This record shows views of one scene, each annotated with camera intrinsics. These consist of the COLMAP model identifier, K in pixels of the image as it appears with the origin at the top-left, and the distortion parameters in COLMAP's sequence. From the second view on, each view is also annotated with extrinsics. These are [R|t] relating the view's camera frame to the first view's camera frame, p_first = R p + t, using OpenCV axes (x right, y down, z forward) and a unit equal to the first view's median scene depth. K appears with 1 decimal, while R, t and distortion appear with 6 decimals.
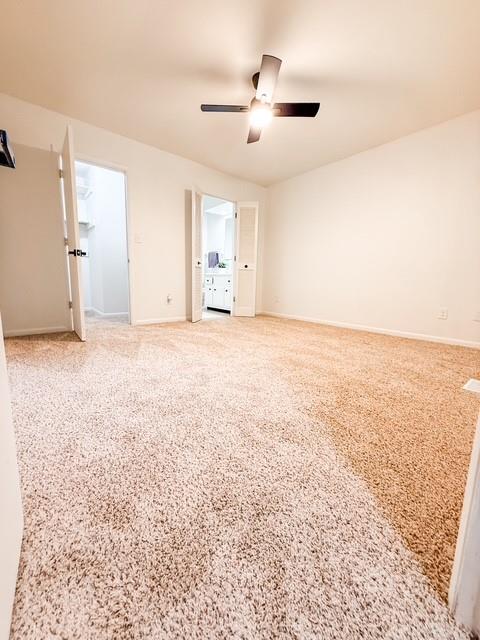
lens RADIAL K [[257.5, 0, 238.9], [0, 257.5, 318.4], [0, 0, 1]] dist [0.001379, -0.000076]
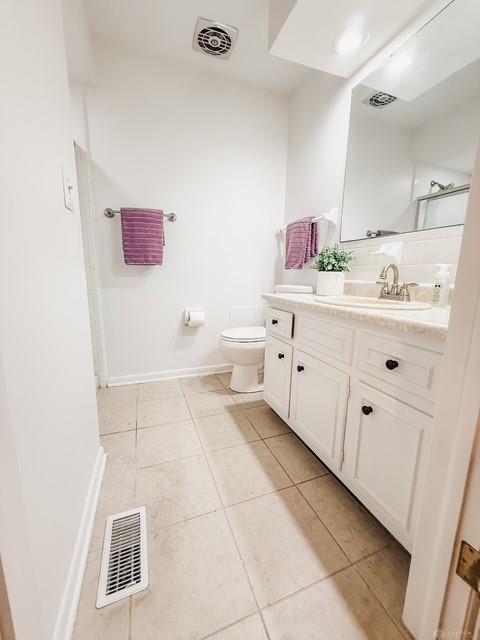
lens RADIAL K [[257.5, 0, 239.8], [0, 257.5, 320.2], [0, 0, 1]] dist [0.001379, -0.000076]
pose [[0.950032, 0.054676, -0.307326, -0.069160], [-0.045530, 0.998283, 0.036856, -0.145818], [0.308813, -0.021022, 0.950890, 0.691064]]
